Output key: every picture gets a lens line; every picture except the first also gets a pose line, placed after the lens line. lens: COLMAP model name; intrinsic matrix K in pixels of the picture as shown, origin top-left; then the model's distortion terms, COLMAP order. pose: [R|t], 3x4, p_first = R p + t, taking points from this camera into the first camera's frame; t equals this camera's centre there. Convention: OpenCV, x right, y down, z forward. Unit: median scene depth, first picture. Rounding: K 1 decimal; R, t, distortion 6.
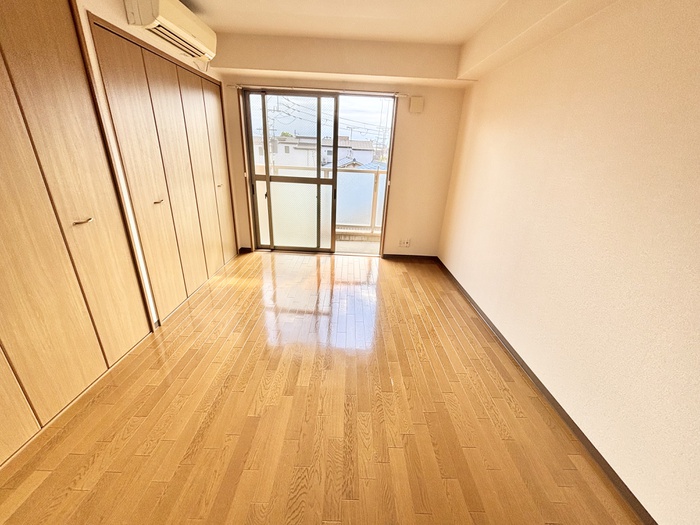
lens RADIAL K [[279.9, 0, 350.0], [0, 279.9, 262.5], [0, 0, 1]] dist [0.001862, -0.000286]
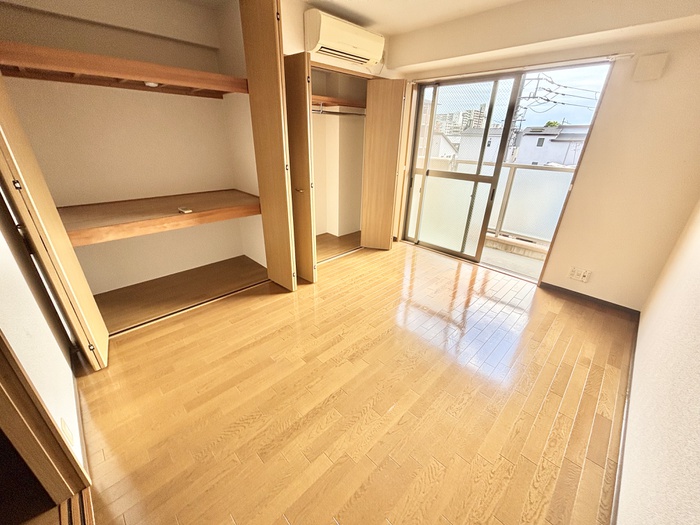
lens RADIAL K [[280.9, 0, 350.0], [0, 280.9, 262.5], [0, 0, 1]] dist [-0.002056, -0.000198]
pose [[0.709391, 0.260293, -0.654990, 0.248413], [-0.248487, 0.962001, 0.113174, -0.038355], [0.659560, 0.082472, 0.747114, 0.104874]]
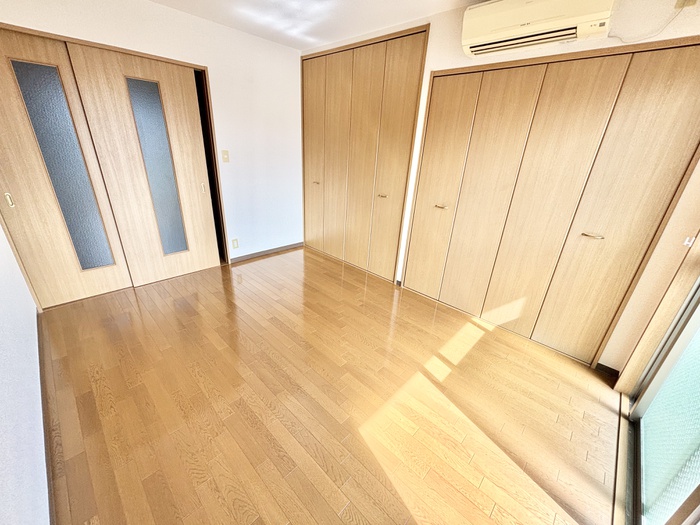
lens RADIAL K [[274.3, 0, 350.0], [0, 274.3, 262.5], [0, 0, 1]] dist [-0.001296, -0.000084]
pose [[-0.675220, 0.199184, -0.710214, 0.260729], [-0.353268, 0.757914, 0.548423, -0.313049], [0.647518, 0.621202, -0.441393, 0.818689]]
